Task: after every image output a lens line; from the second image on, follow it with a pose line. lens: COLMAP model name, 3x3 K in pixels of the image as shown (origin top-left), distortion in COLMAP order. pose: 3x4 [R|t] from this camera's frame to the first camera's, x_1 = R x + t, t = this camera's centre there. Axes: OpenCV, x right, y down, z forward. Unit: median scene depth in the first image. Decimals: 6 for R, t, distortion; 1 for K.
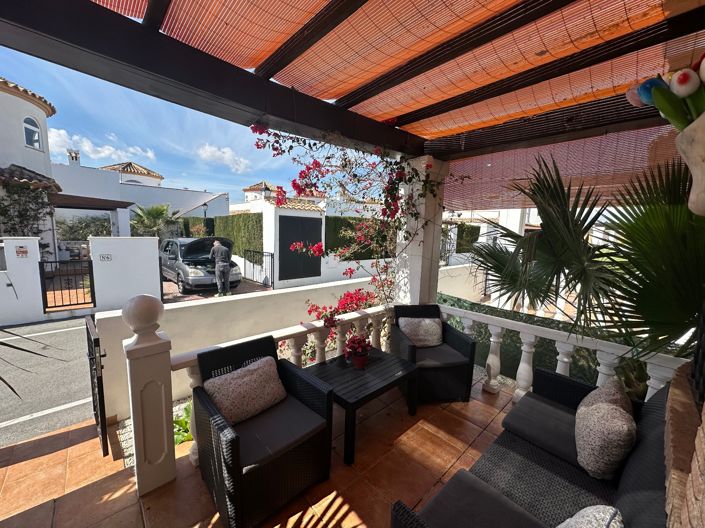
lens RADIAL K [[294.8, 0, 352.5], [0, 294.8, 264.0], [0, 0, 1]] dist [-0.000057, -0.000074]
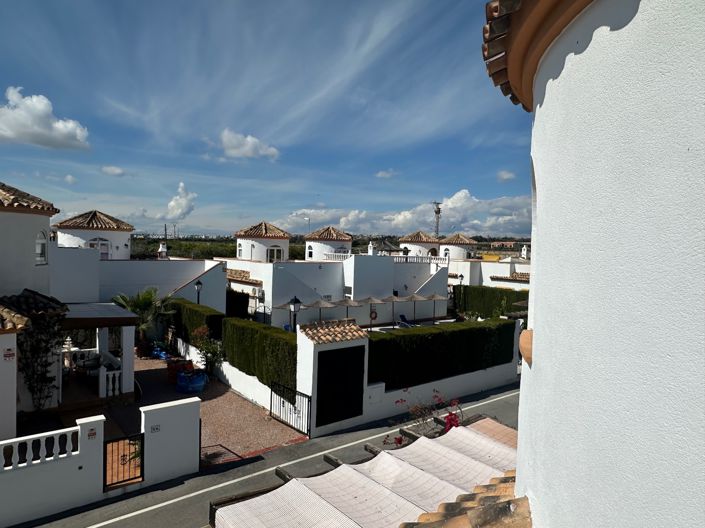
lens RADIAL K [[478.9, 0, 352.5], [0, 478.9, 264.0], [0, 0, 1]] dist [0.007129, 0.000656]
pose [[0.998440, 0.007924, -0.055271, -0.070167], [-0.011808, 0.997456, -0.070293, -0.312812], [0.054574, 0.070836, 0.995994, -0.398910]]
